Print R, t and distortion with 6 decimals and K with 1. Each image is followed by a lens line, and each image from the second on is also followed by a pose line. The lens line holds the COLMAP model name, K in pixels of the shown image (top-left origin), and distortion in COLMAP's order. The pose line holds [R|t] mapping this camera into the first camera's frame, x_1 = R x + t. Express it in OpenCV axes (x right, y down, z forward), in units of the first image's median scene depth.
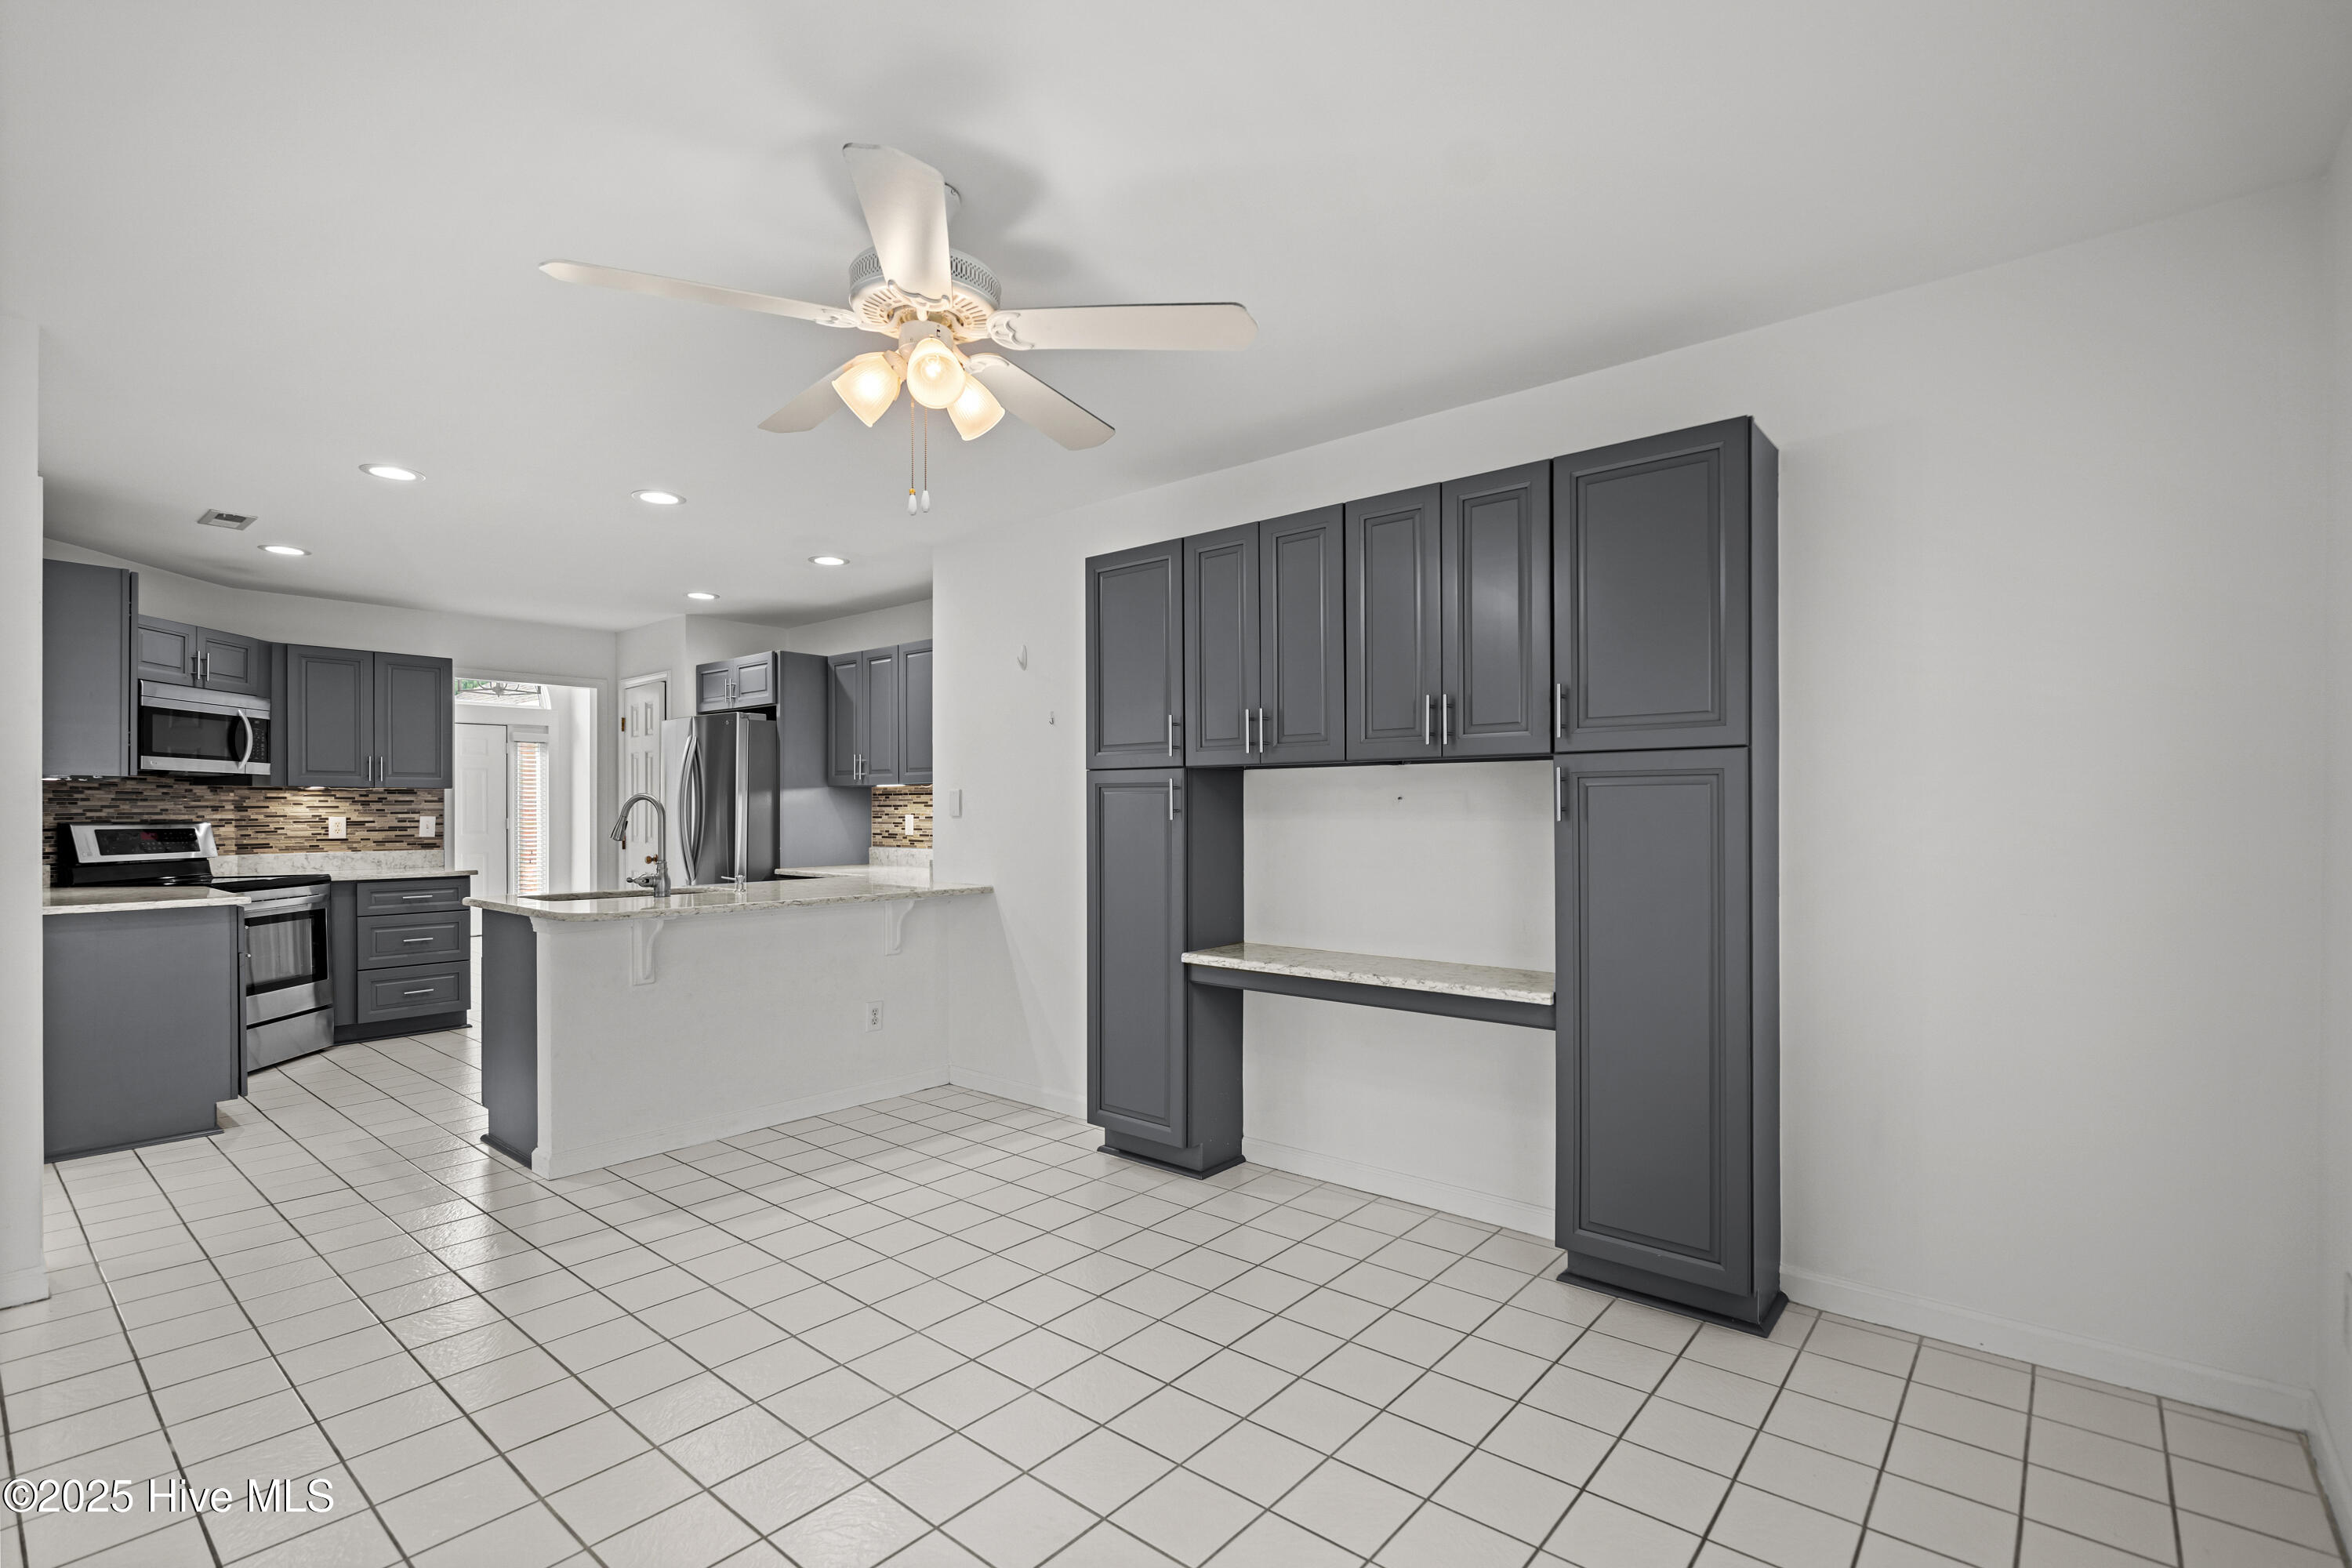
lens RADIAL K [[1075.9, 0, 1172.2], [0, 1075.9, 811.3], [0, 0, 1]] dist [-0.006109, 0.004066]
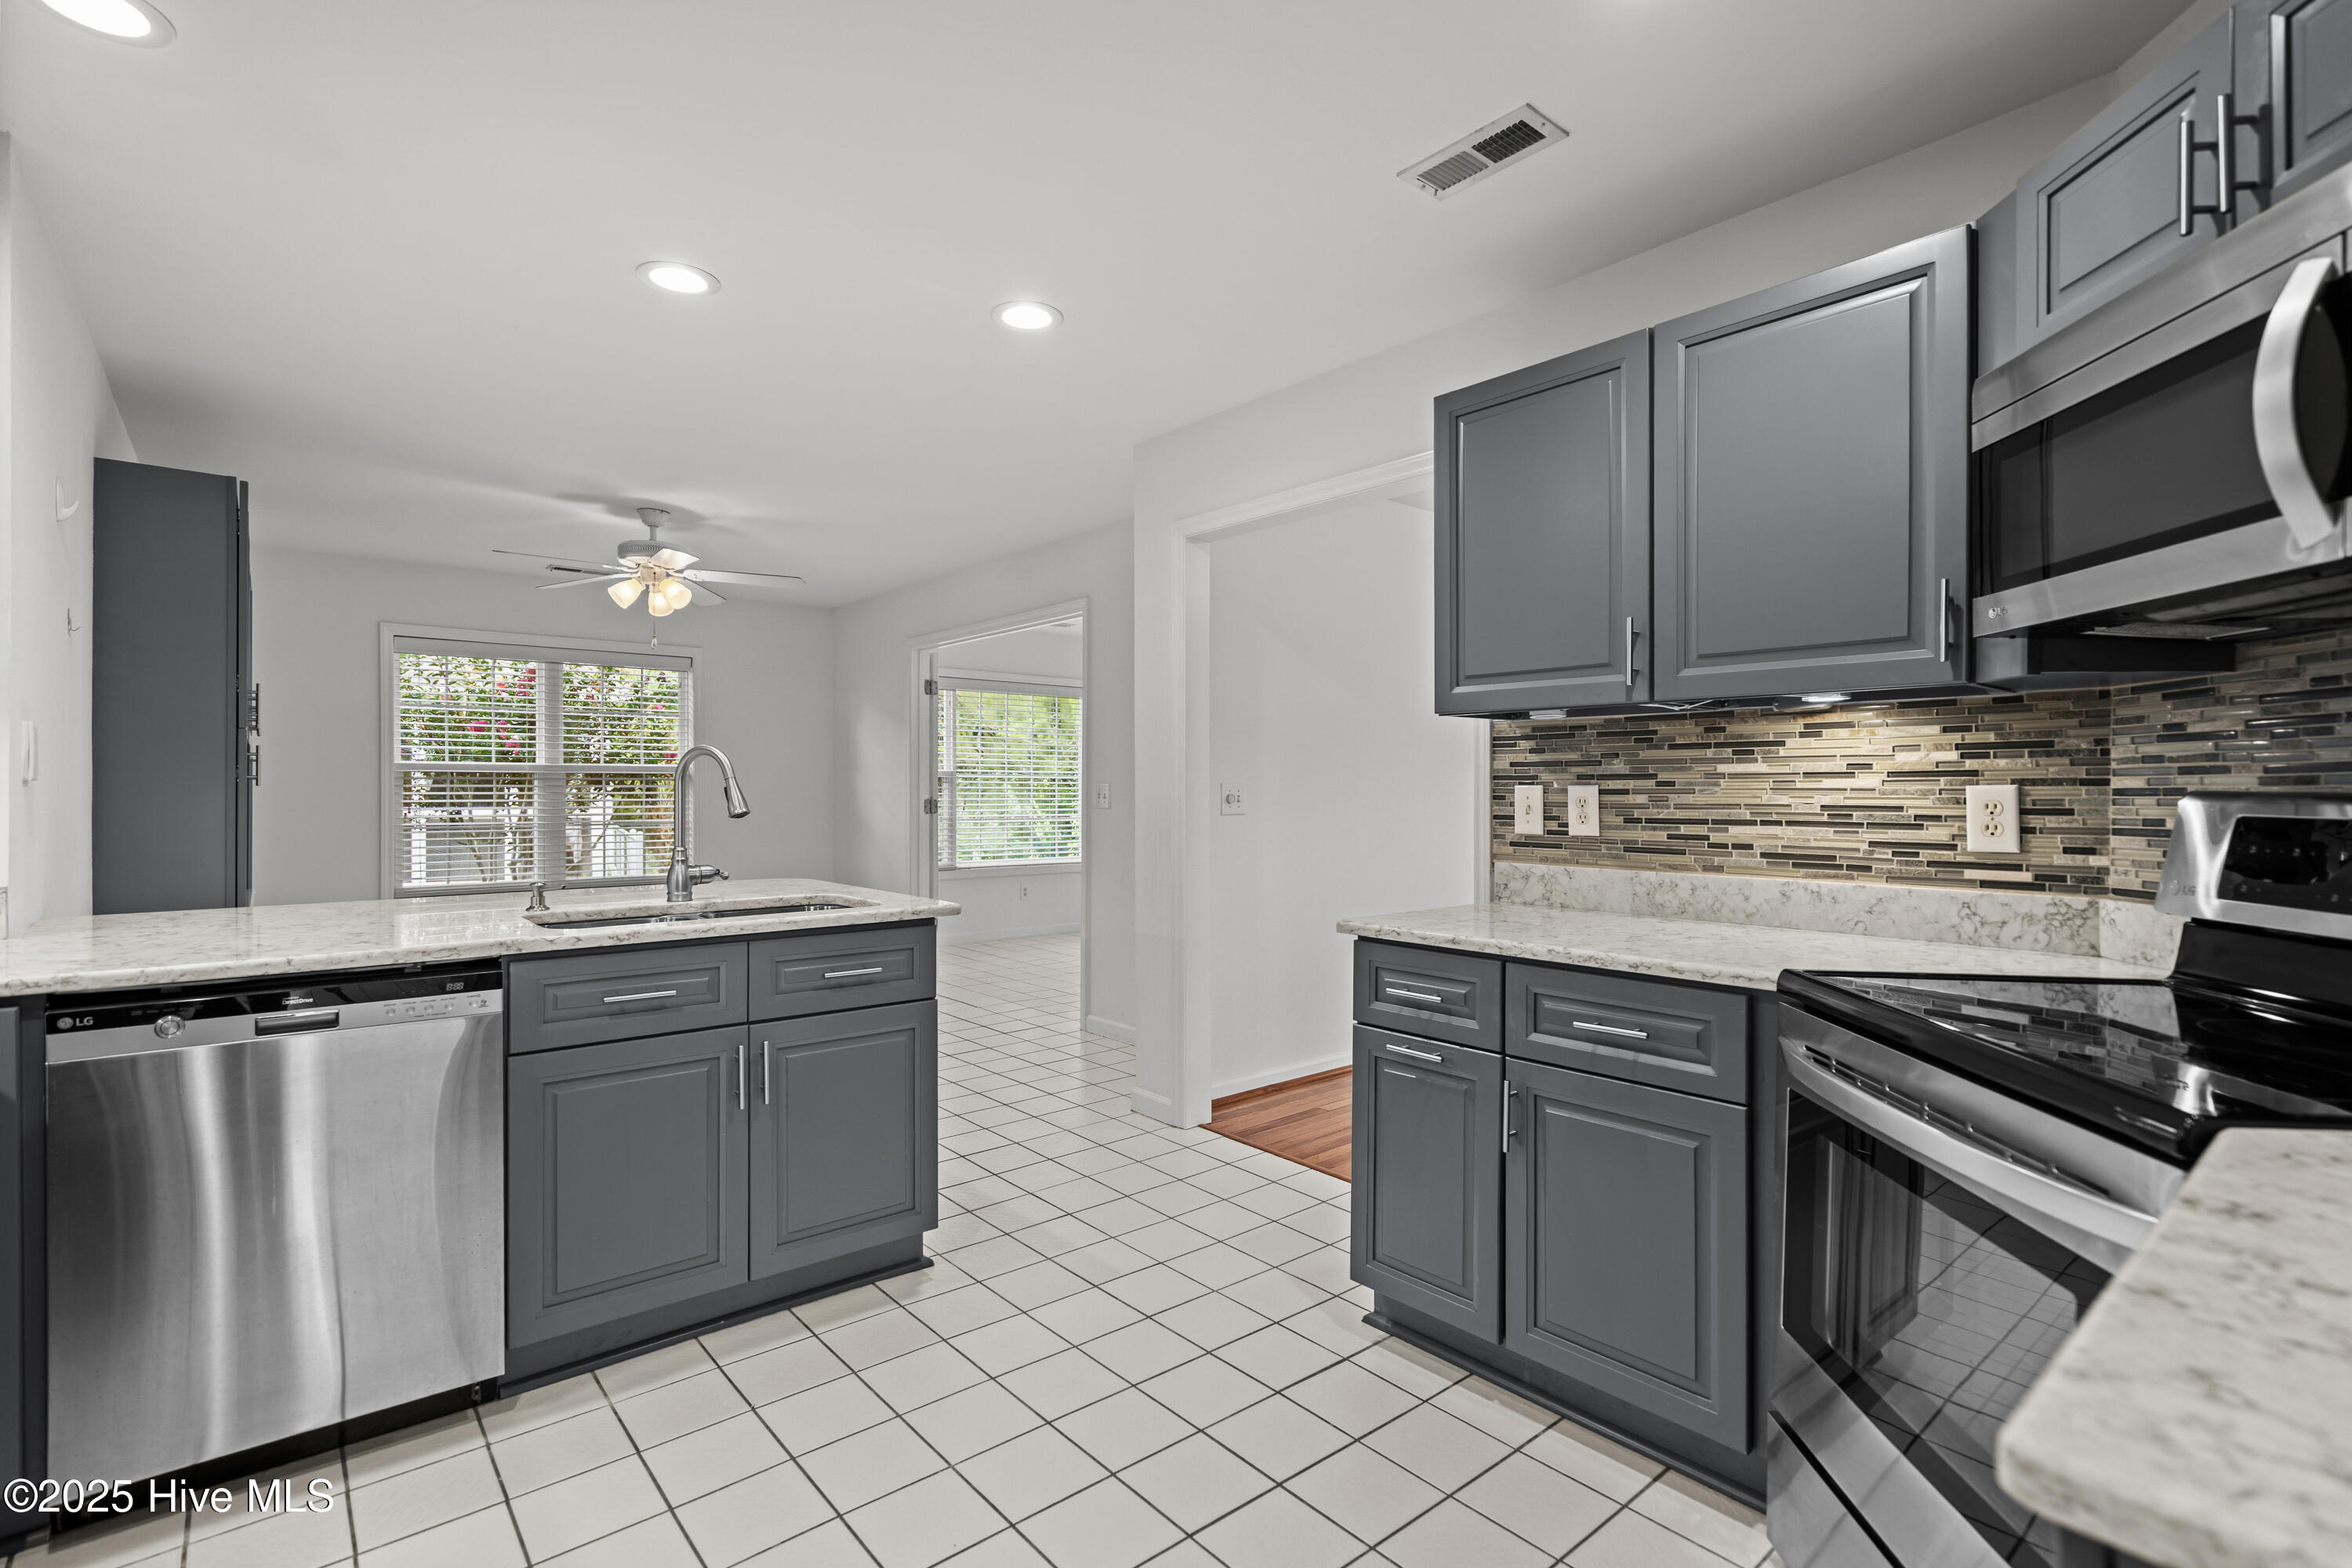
lens RADIAL K [[1075.9, 0, 1190.8], [0, 1075.9, 787.9], [0, 0, 1]] dist [-0.006109, 0.004066]
pose [[-0.987451, 0.002277, 0.157911, -0.628337], [0.002488, 0.999996, 0.001141, 0.006459], [-0.157908, 0.001519, -0.987453, 1.132523]]
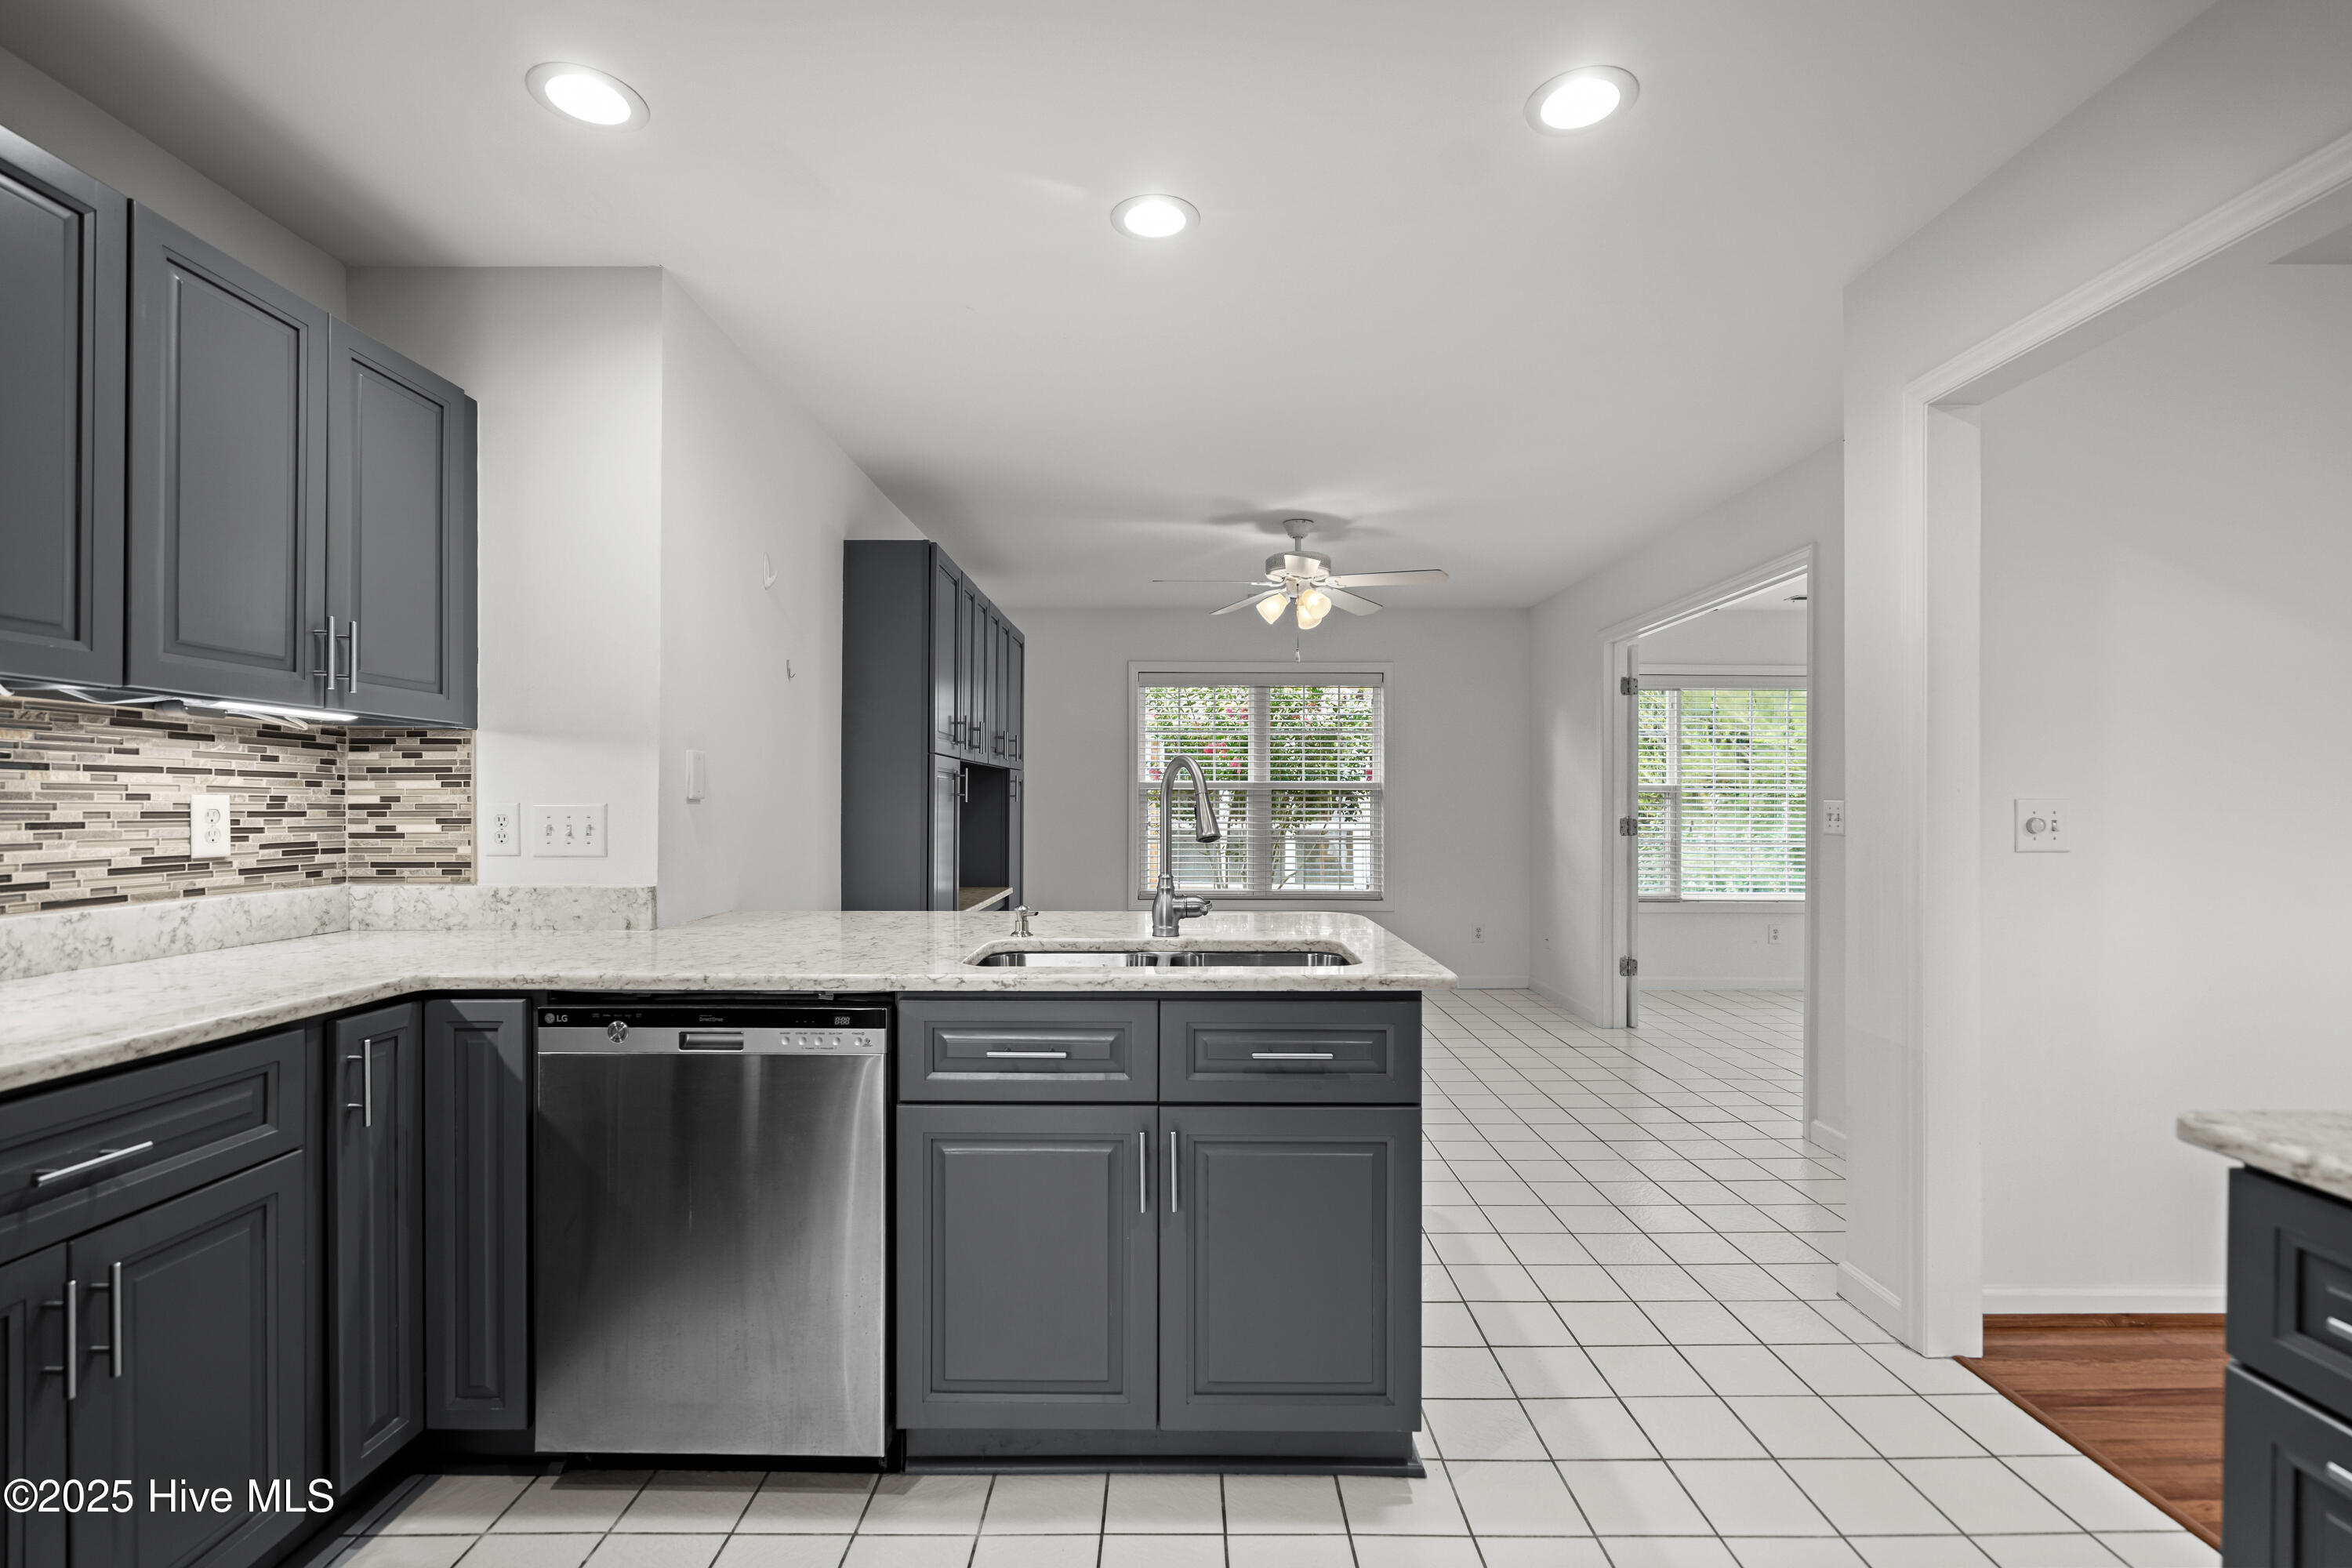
lens RADIAL K [[1075.9, 0, 1168.5], [0, 1075.9, 803.2], [0, 0, 1]] dist [-0.006109, 0.004066]
pose [[-0.646227, 0.000866, 0.763144, -0.646385], [0.000458, 1.000000, -0.000747, 0.005756], [-0.763145, -0.000133, -0.646228, 0.965287]]
